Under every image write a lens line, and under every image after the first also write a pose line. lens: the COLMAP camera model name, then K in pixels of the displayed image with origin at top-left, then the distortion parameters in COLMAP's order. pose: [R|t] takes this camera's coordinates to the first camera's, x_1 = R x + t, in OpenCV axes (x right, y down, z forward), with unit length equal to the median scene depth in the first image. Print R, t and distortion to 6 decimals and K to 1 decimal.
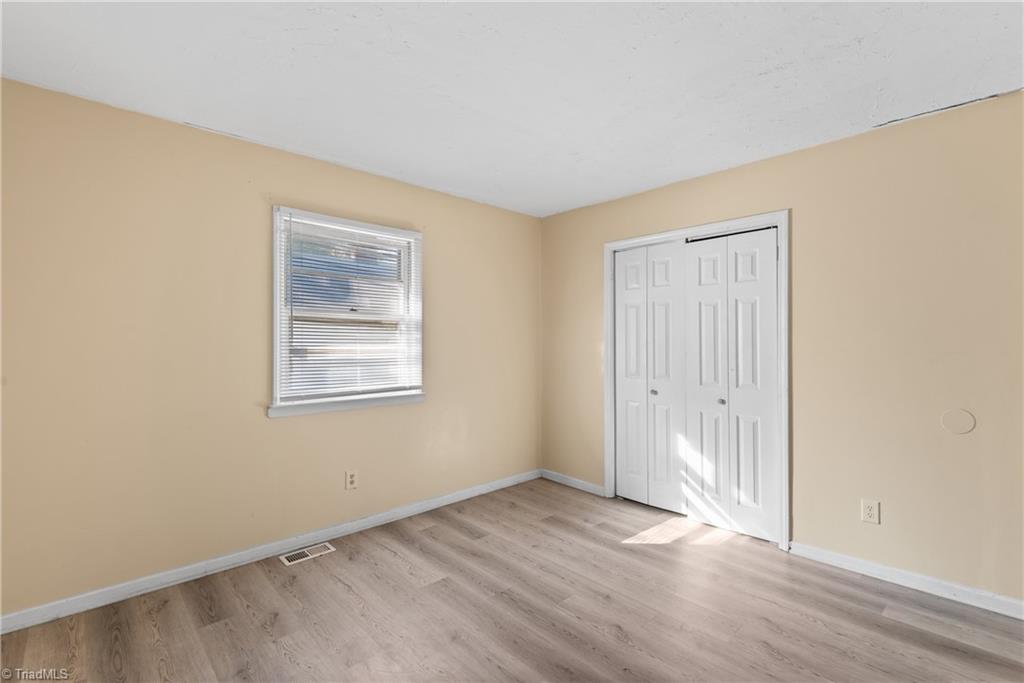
lens RADIAL K [[465.0, 0, 493.9], [0, 465.0, 338.9], [0, 0, 1]] dist [0.026862, -0.016048]
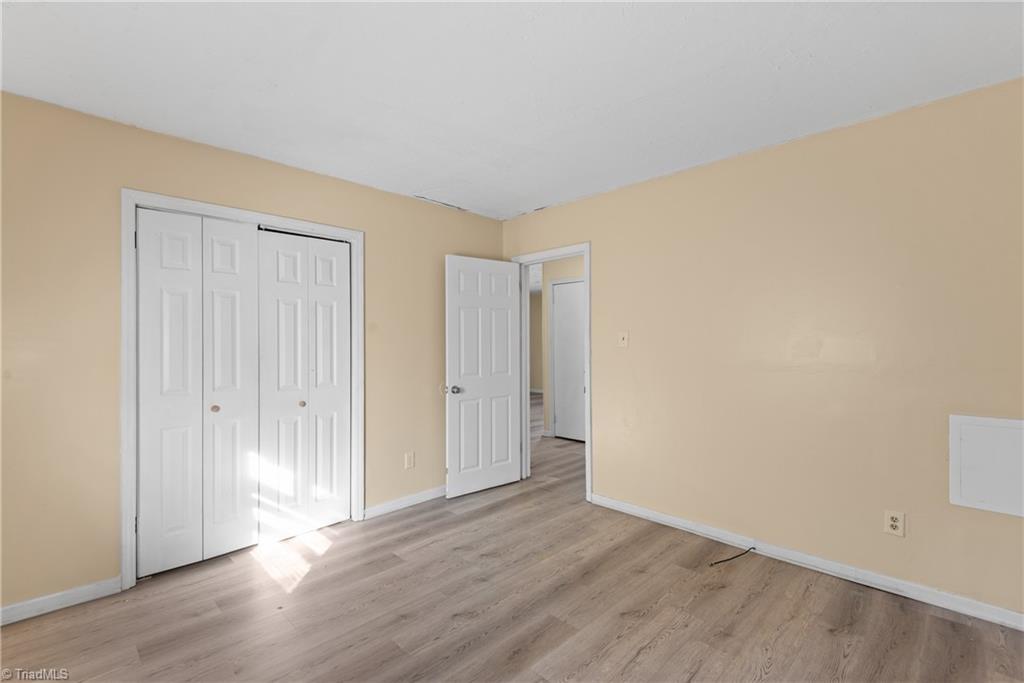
lens RADIAL K [[465.0, 0, 520.4], [0, 465.0, 332.8], [0, 0, 1]] dist [0.026862, -0.016048]
pose [[-0.068888, 0.019846, 0.997427, -0.533616], [-0.001522, 0.999799, -0.019998, 0.004237], [-0.997623, -0.002896, -0.068844, 0.622835]]
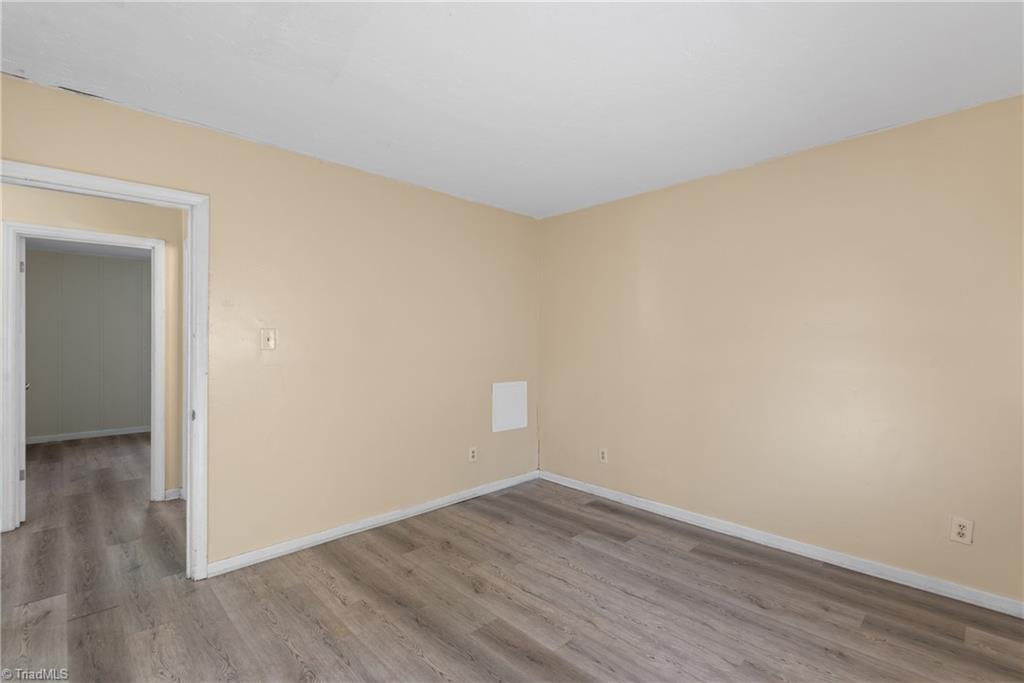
lens RADIAL K [[465.0, 0, 506.0], [0, 465.0, 339.7], [0, 0, 1]] dist [0.026862, -0.016048]
pose [[-0.999226, 0.001879, -0.039287, 0.146809], [0.002243, 0.999955, -0.009224, 0.005778], [0.039268, -0.009305, -0.999185, 1.191605]]
